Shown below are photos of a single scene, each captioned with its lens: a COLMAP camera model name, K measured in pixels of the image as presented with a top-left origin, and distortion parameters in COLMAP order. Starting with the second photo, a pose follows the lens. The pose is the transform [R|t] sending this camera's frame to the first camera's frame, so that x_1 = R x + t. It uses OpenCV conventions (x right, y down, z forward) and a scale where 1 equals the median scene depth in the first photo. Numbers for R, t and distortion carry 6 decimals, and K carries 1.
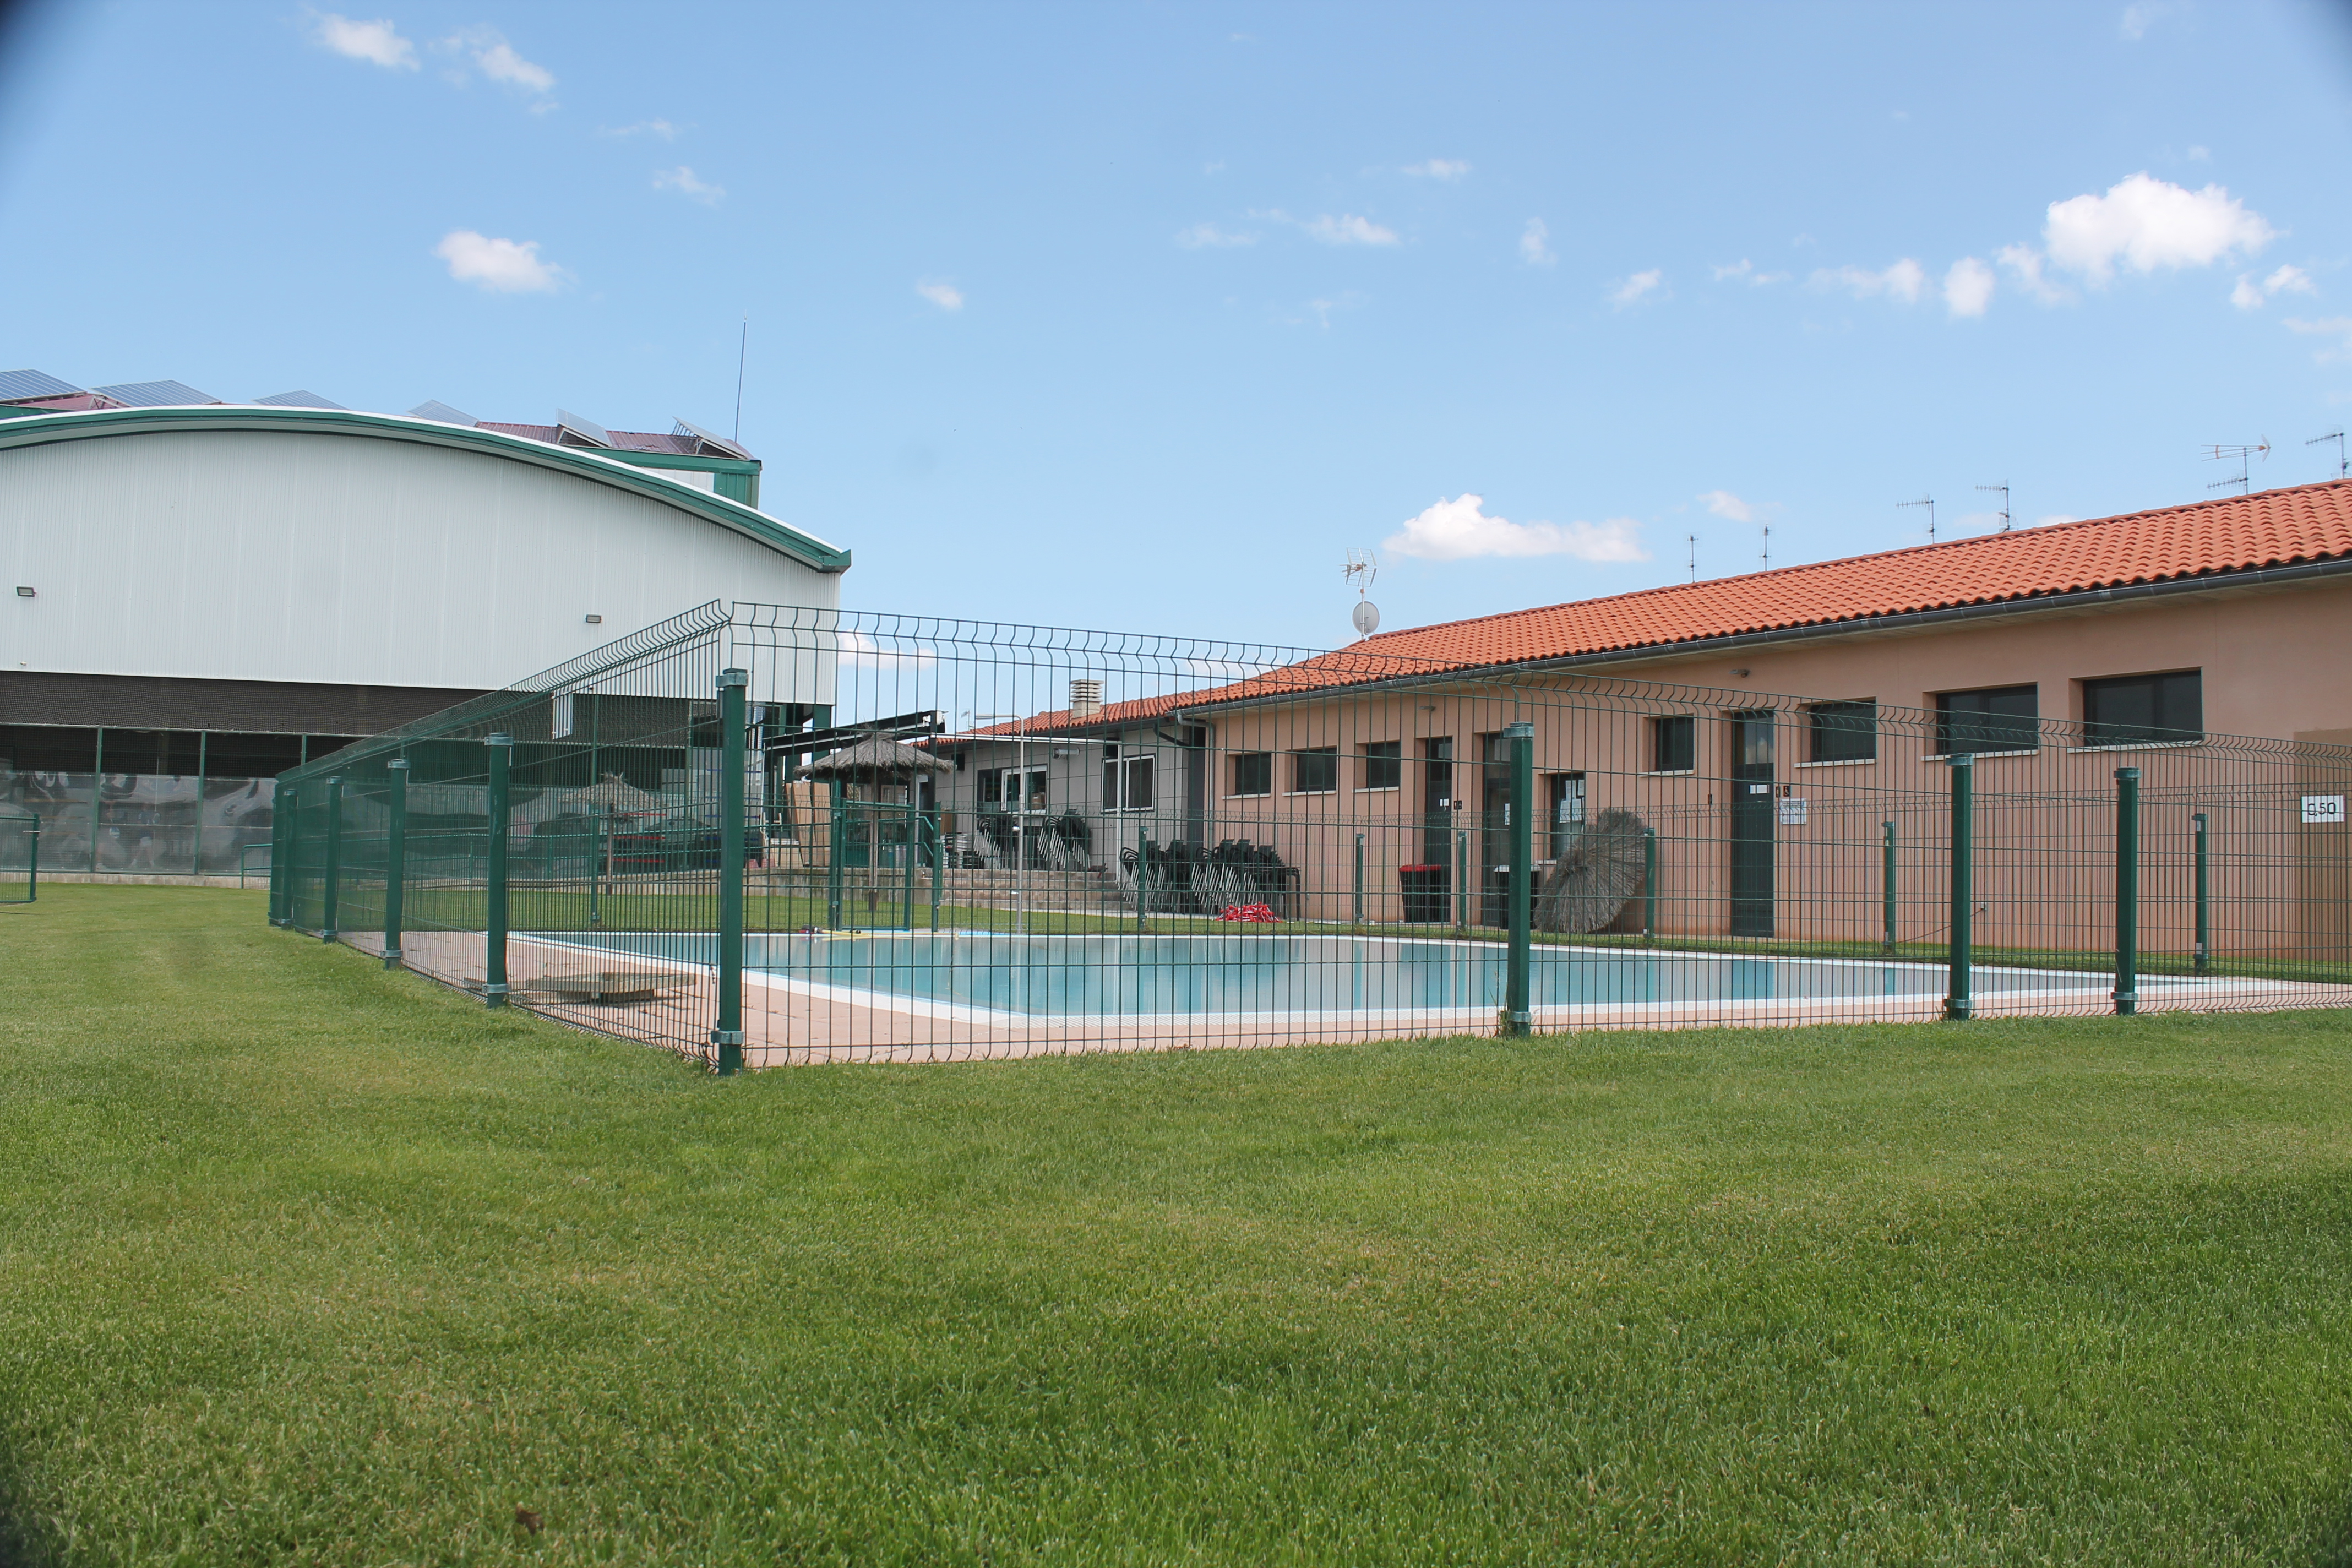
lens RADIAL K [[2010.0, 0, 1219.3], [0, 2010.0, 751.9], [0, 0, 1]] dist [-0.164455, 0.142594]
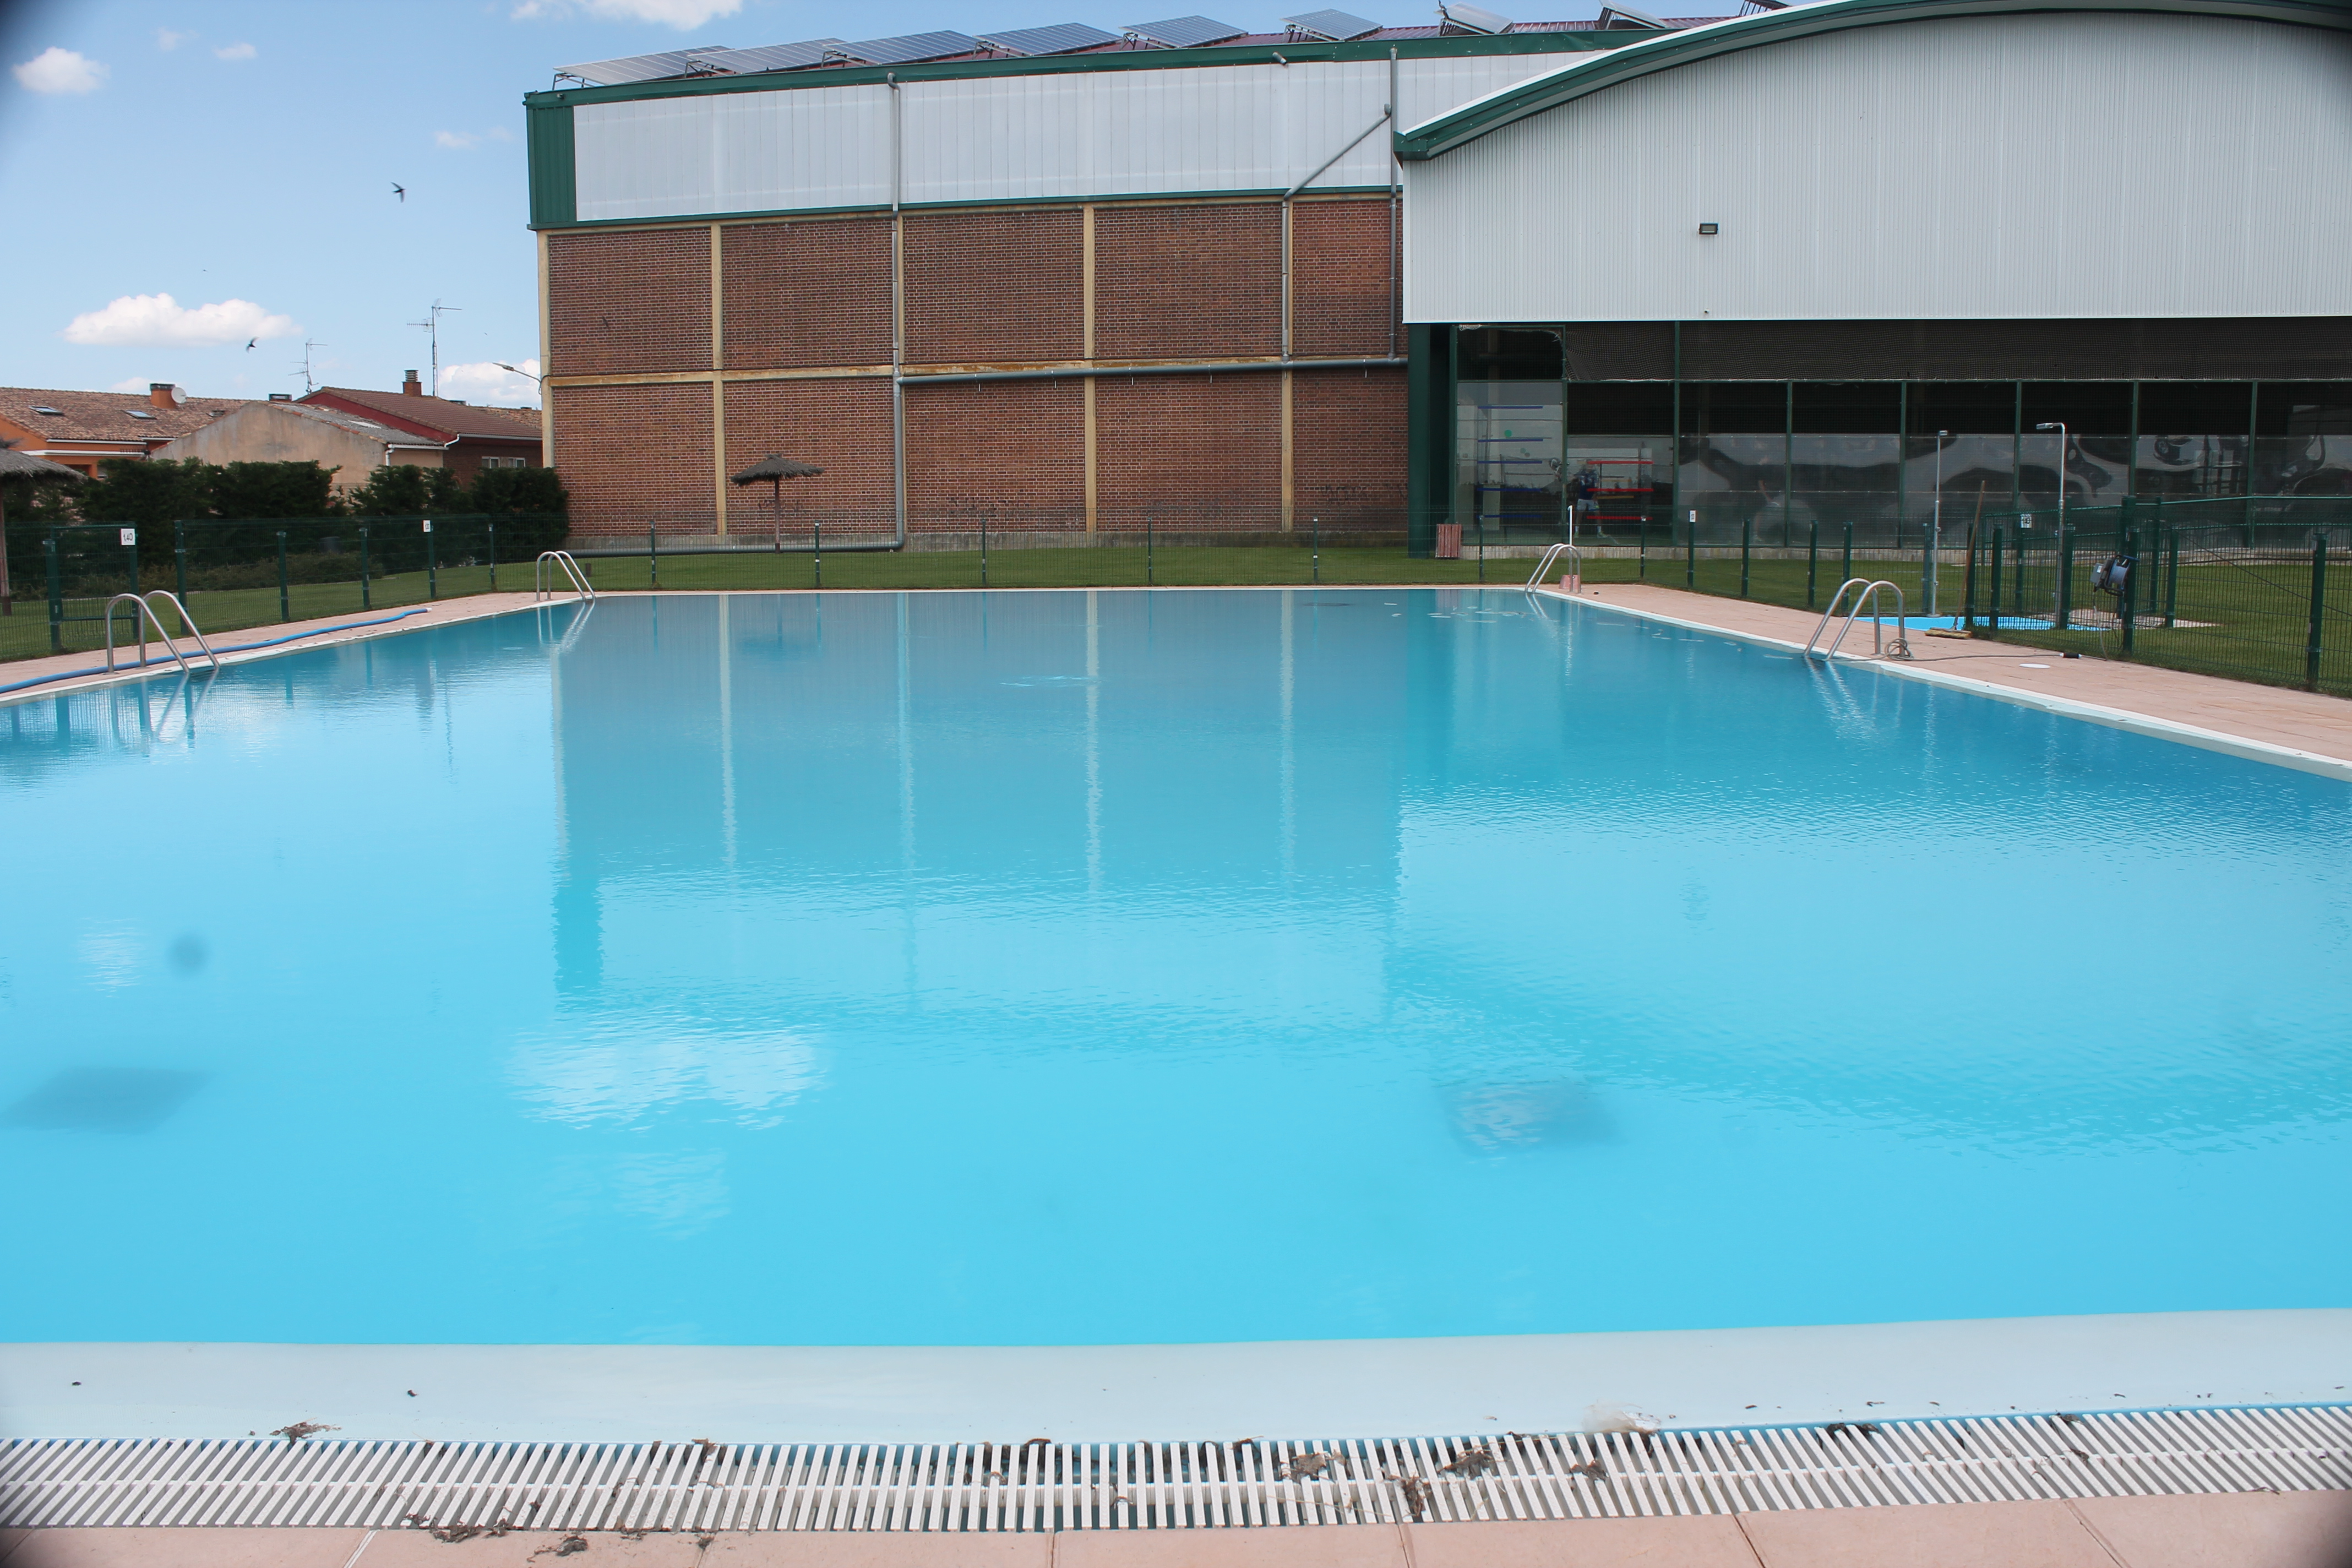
lens RADIAL K [[2010.0, 0, 1164.3], [0, 2010.0, 729.9], [0, 0, 1]] dist [-0.164455, 0.142594]
pose [[0.862112, 0.042538, -0.504930, -0.415834], [0.045582, 0.985920, 0.160886, -0.014580], [0.504664, -0.161718, 0.848034, 0.076515]]
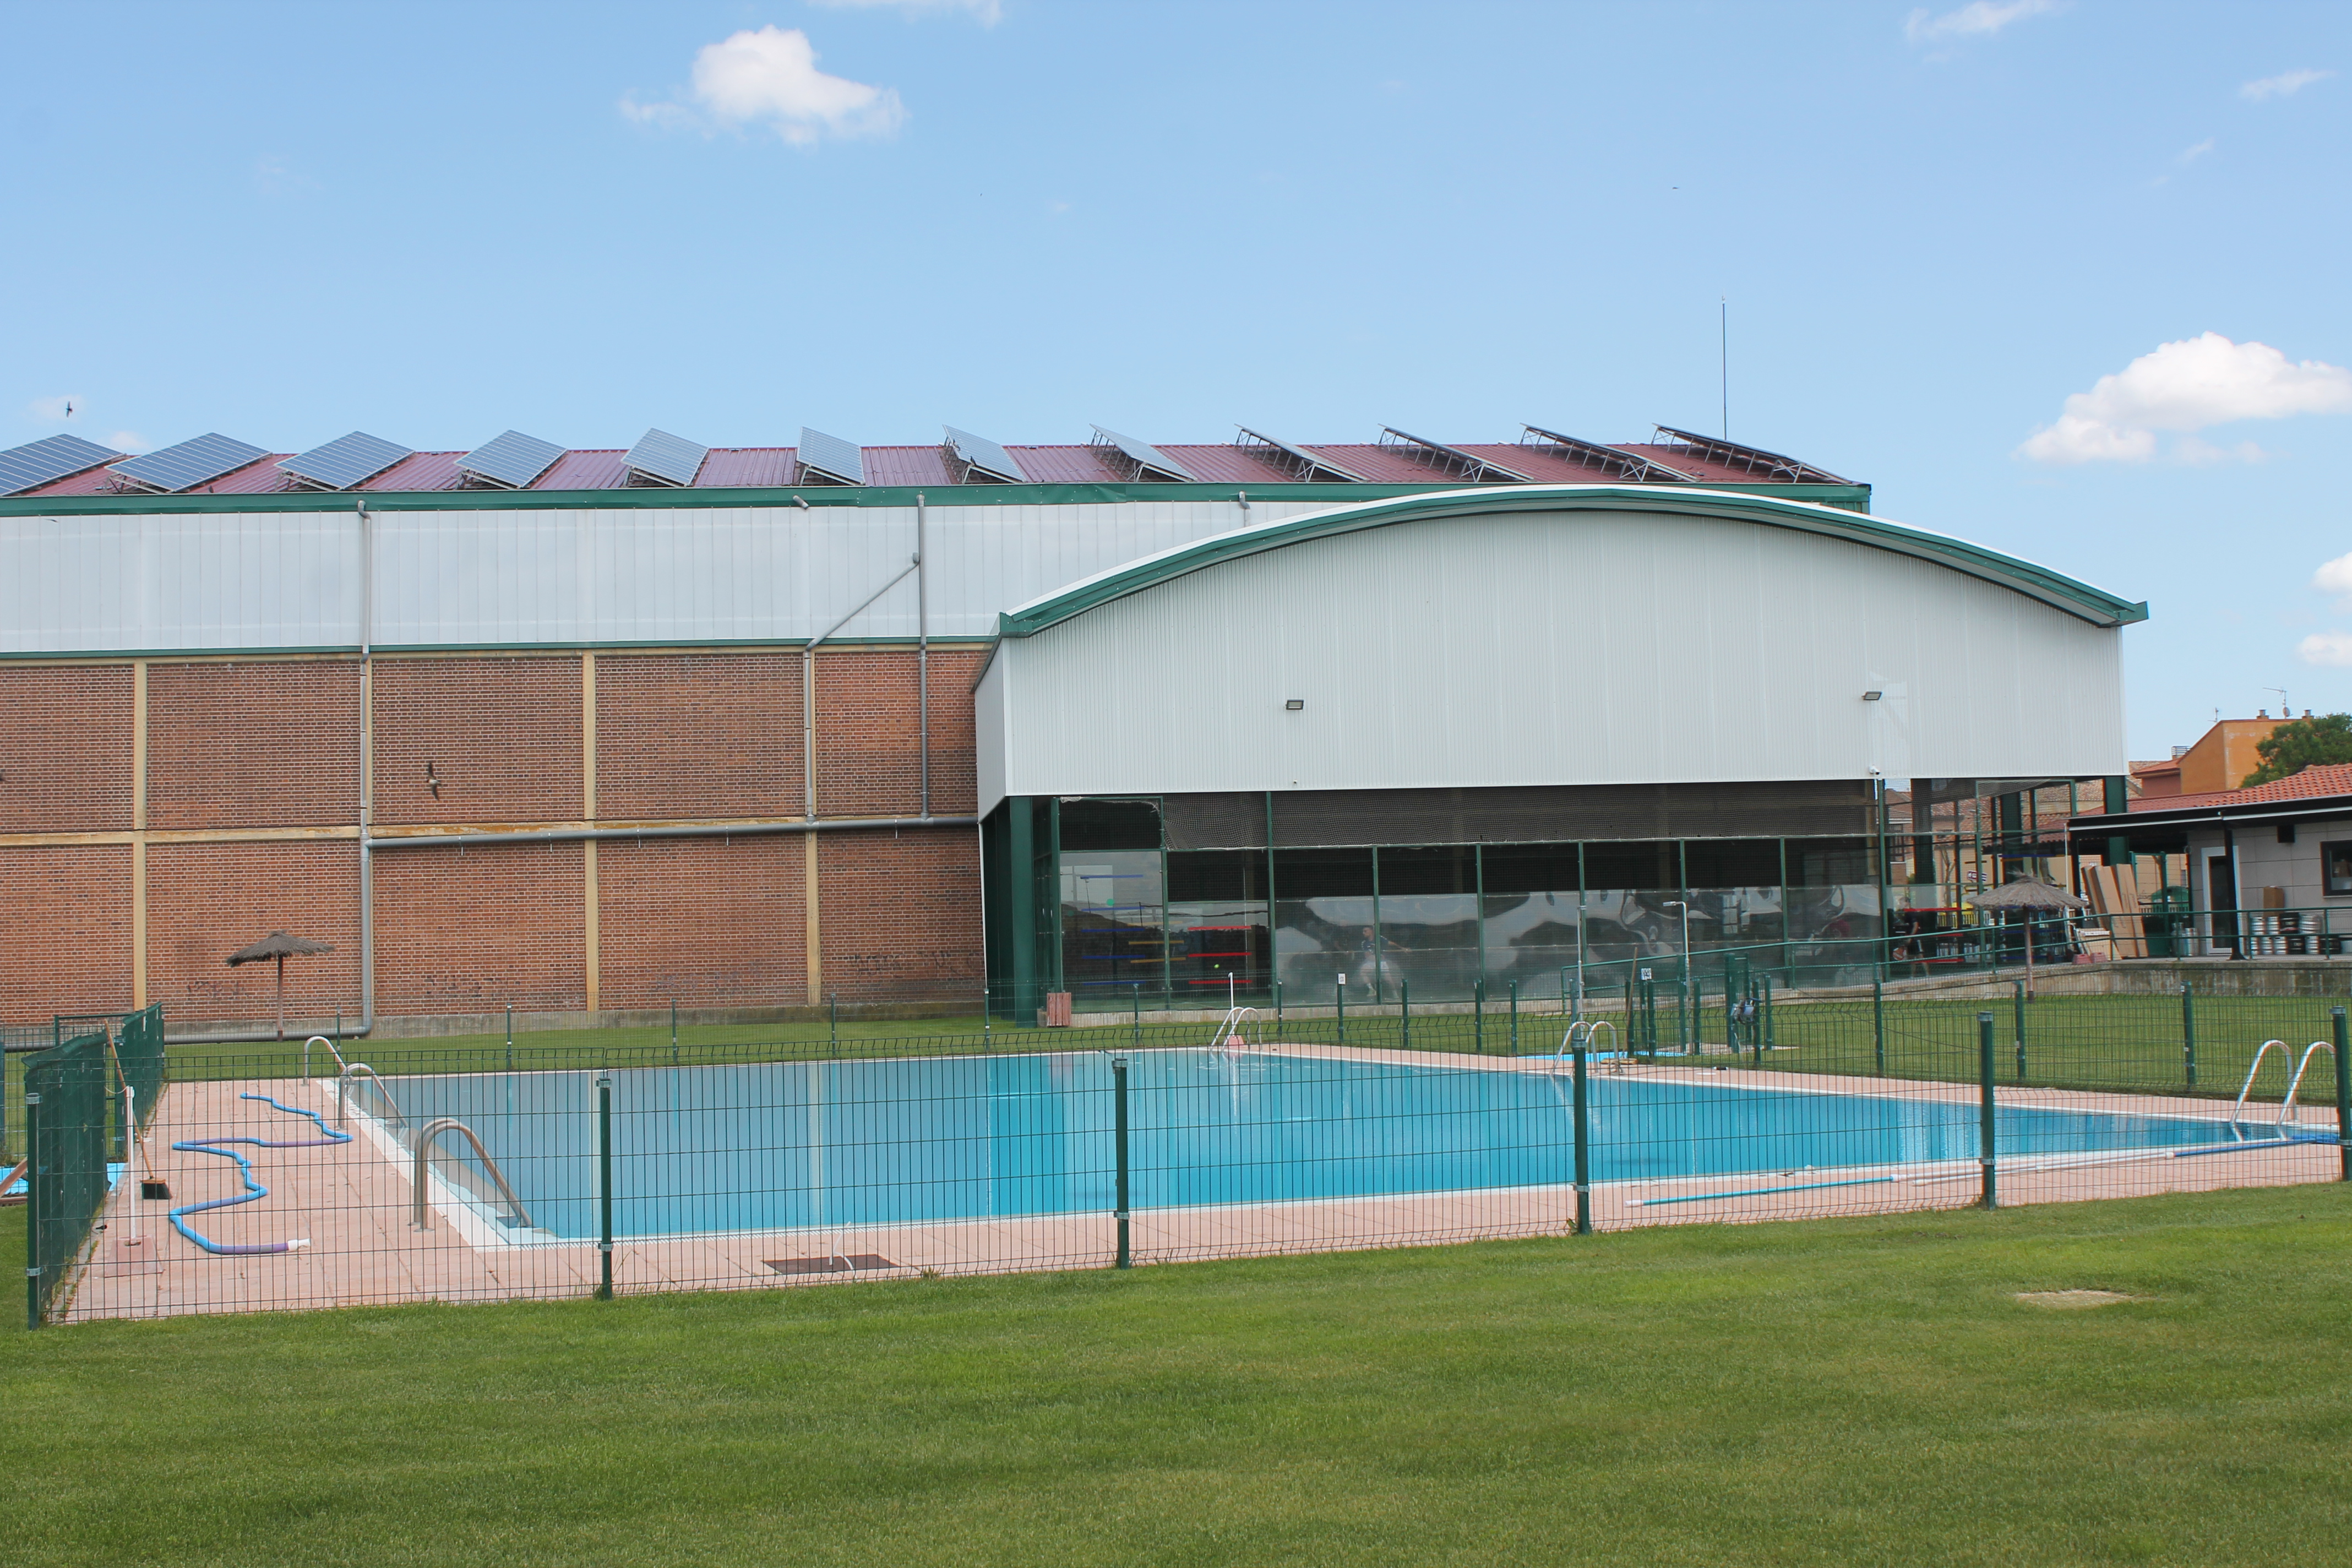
lens RADIAL K [[2820.2, 0, 1168.9], [0, 2820.2, 708.0], [0, 0, 1]] dist [-0.067014, 0.000000]
pose [[0.975698, -0.054757, -0.212165, -0.438304], [0.050501, 0.998400, -0.025429, -0.055421], [0.213218, 0.014097, 0.976903, -0.394418]]
